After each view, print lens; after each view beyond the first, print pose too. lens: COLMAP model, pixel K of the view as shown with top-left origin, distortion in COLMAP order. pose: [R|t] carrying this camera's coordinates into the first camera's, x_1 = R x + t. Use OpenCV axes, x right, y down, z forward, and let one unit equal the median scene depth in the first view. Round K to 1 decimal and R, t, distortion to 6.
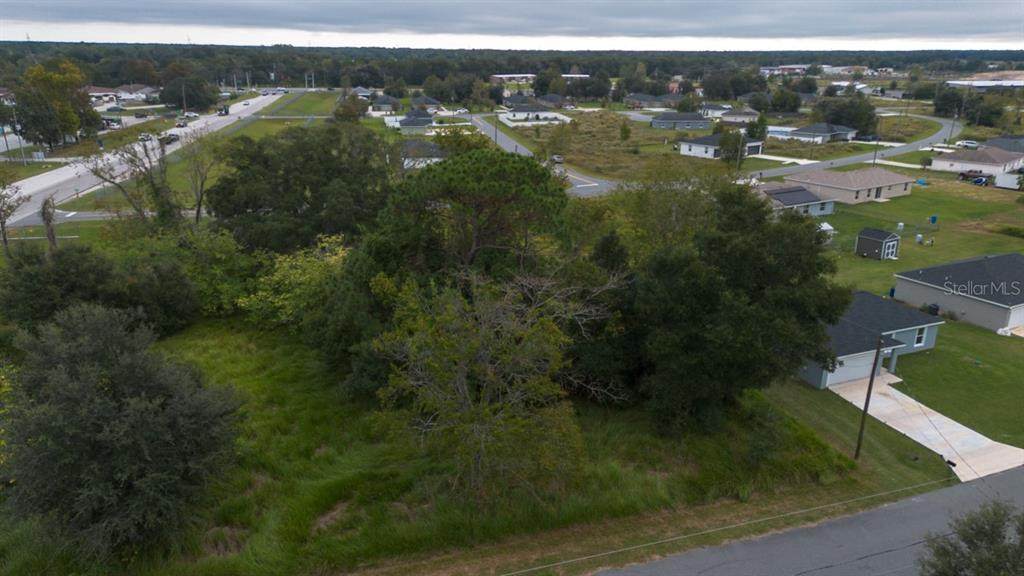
lens RADIAL K [[716.8, 0, 514.8], [0, 716.8, 287.6], [0, 0, 1]] dist [0.087183, -0.084263]
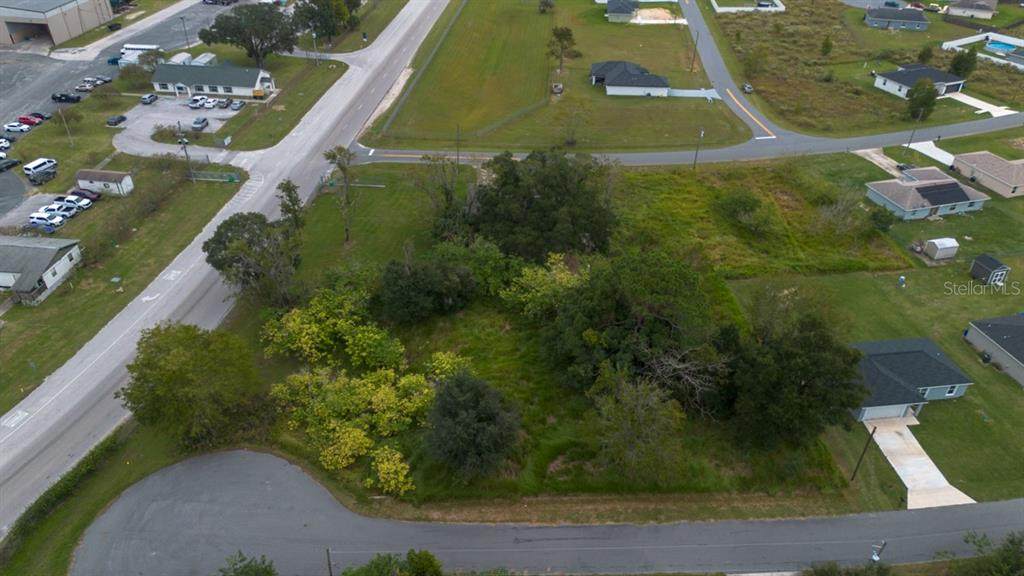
lens RADIAL K [[716.8, 0, 514.8], [0, 716.8, 287.6], [0, 0, 1]] dist [0.087183, -0.084263]
pose [[0.965016, 0.150401, -0.214764, 0.000065], [-0.084985, 0.954319, 0.286448, -0.586383], [0.248035, -0.258175, 0.933715, -0.647952]]
